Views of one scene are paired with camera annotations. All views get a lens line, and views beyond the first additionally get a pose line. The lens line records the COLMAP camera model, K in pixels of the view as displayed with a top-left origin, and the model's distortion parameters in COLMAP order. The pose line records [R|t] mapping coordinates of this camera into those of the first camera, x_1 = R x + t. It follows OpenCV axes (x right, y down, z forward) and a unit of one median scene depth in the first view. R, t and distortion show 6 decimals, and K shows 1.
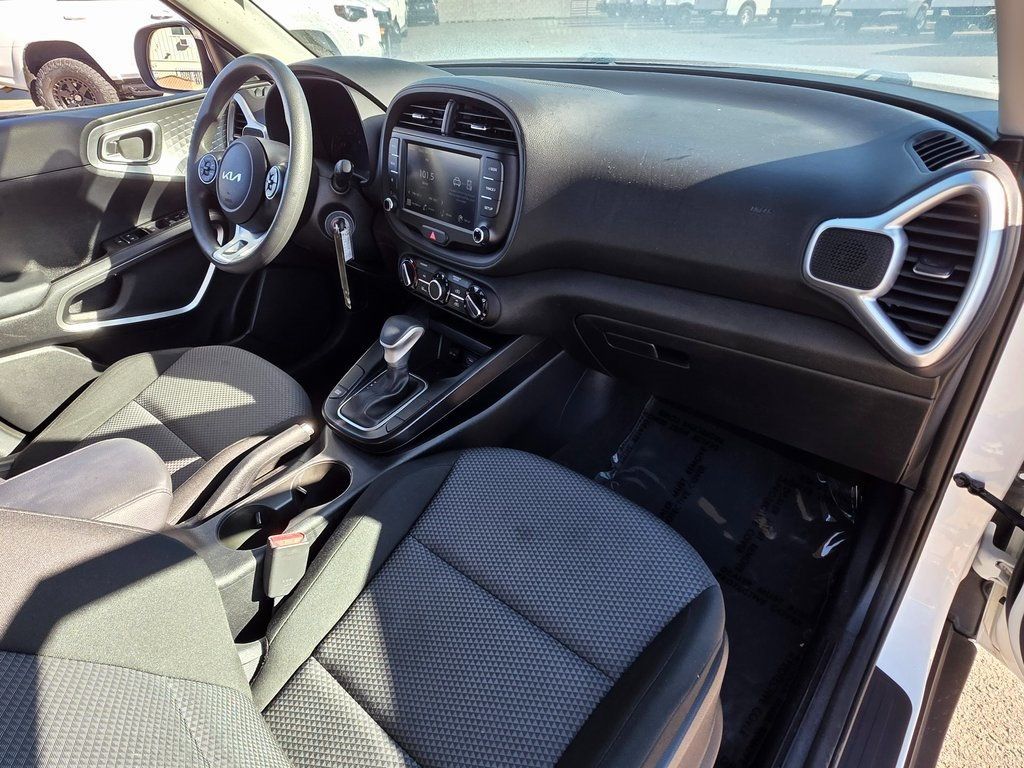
lens RADIAL K [[579.0, 0, 512.0], [0, 579.0, 384.0], [0, 0, 1]] dist [0.005145, 0.000968]
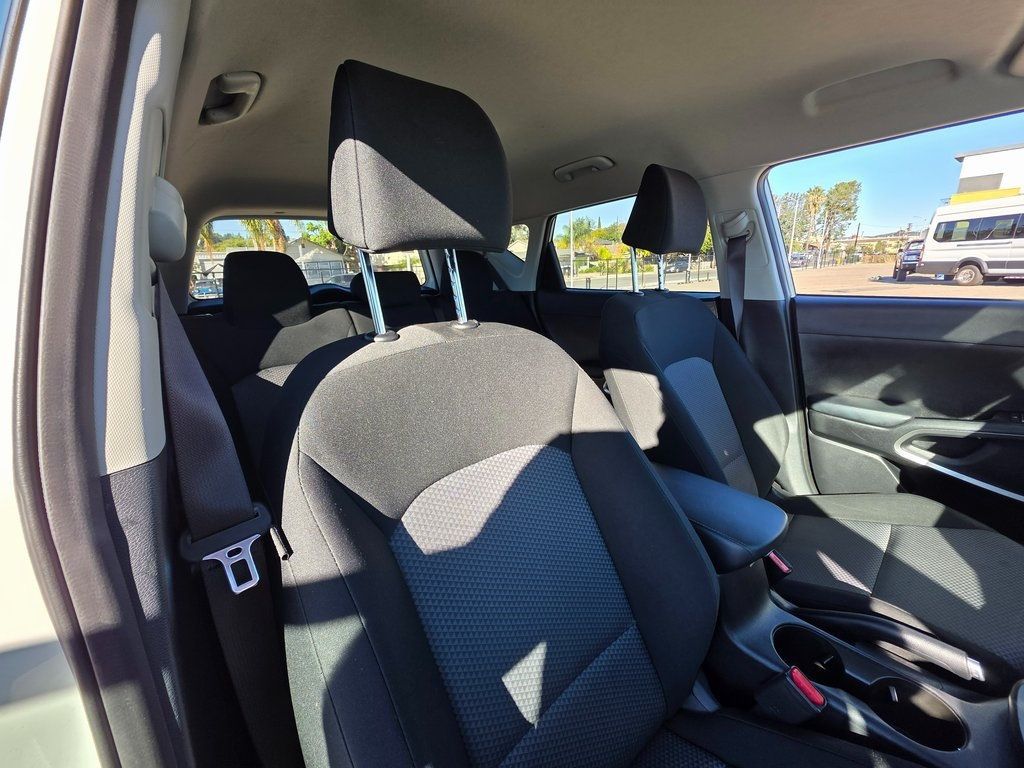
lens RADIAL K [[401.1, 0, 516.5], [0, 401.1, 386.1], [0, 0, 1]] dist [0.000607, -0.000239]
pose [[-0.129609, 0.319265, -0.938761, 0.107846], [-0.511585, 0.789477, 0.339126, -0.080064], [0.849402, 0.524209, 0.061008, 0.177059]]
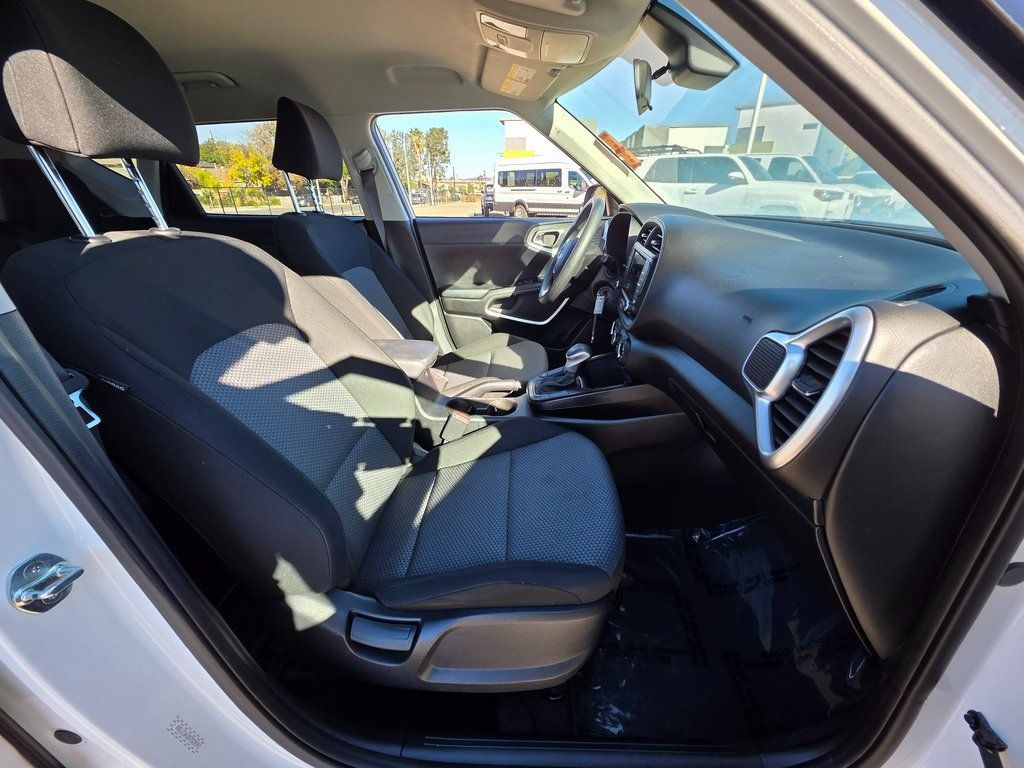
lens RADIAL K [[401.1, 0, 516.5], [0, 401.1, 386.1], [0, 0, 1]] dist [0.000607, -0.000239]
pose [[0.627672, 0.367878, -0.686071, 0.424231], [-0.448804, 0.891099, 0.067215, 0.000353], [0.636084, 0.265722, 0.724423, 0.067960]]
